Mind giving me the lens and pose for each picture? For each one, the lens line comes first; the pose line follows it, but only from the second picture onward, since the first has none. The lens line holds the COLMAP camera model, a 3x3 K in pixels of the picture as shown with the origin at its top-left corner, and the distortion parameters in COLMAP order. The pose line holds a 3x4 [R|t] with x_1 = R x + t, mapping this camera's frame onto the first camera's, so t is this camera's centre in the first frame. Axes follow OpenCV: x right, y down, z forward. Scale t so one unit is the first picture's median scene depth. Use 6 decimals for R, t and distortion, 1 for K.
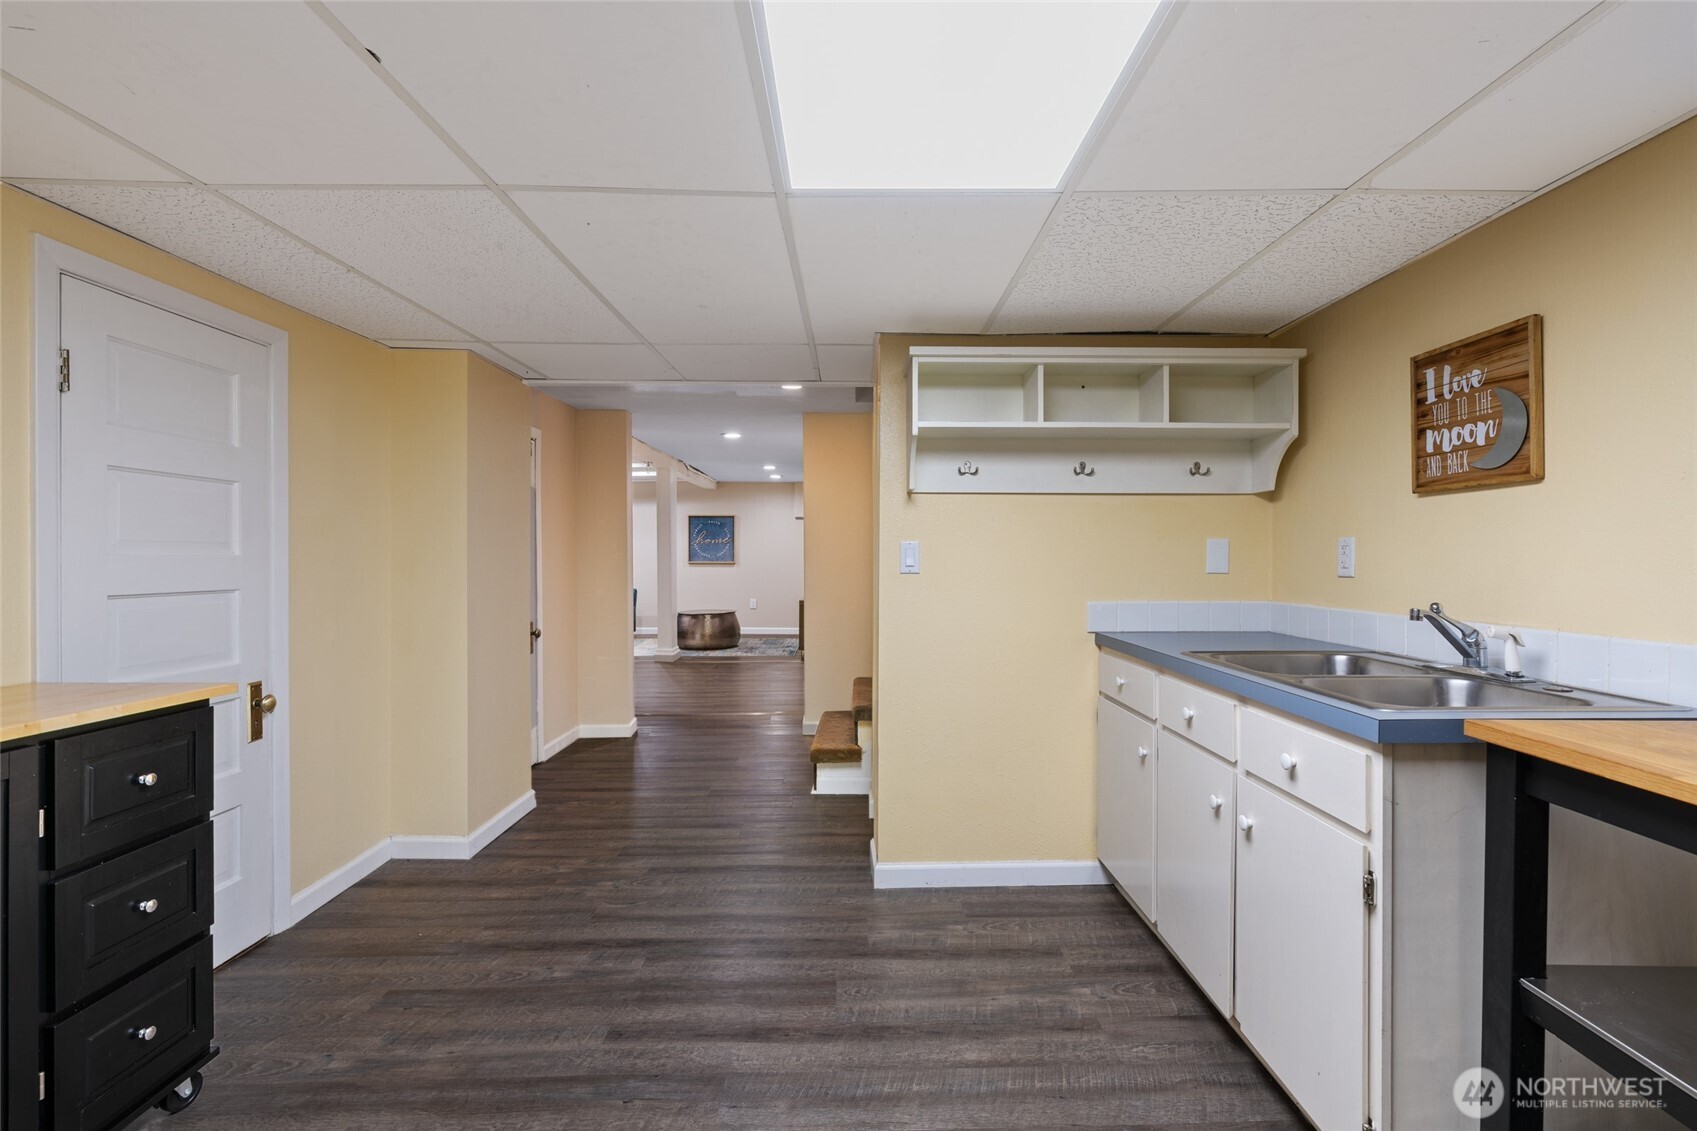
lens RADIAL K [[768.5, 0, 857.5], [0, 768.5, 557.3], [0, 0, 1]] dist [-0.007444, 0.003522]
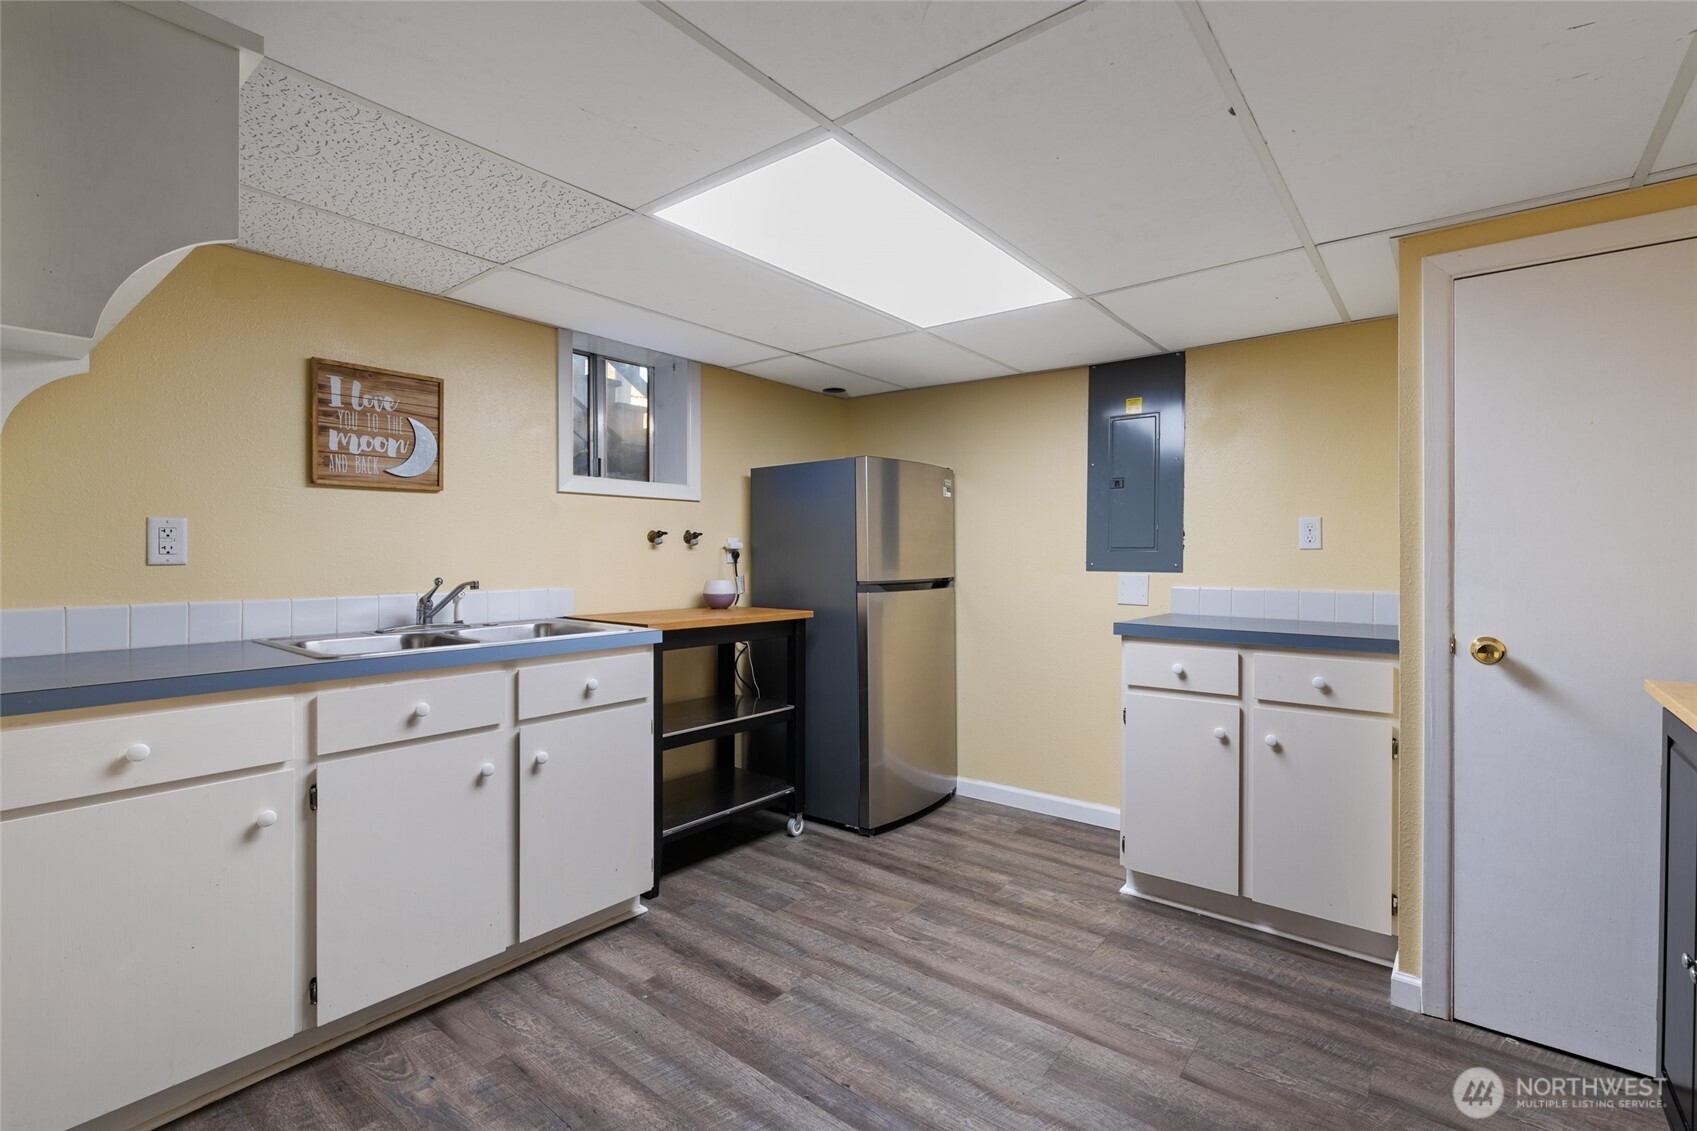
lens RADIAL K [[768.5, 0, 853.1], [0, 768.5, 559.5], [0, 0, 1]] dist [-0.007444, 0.003522]
pose [[-0.775171, -0.003403, 0.631742, -0.582754], [0.003331, 0.999950, 0.009475, 0.017151], [-0.631742, 0.009449, -0.775121, 1.446459]]
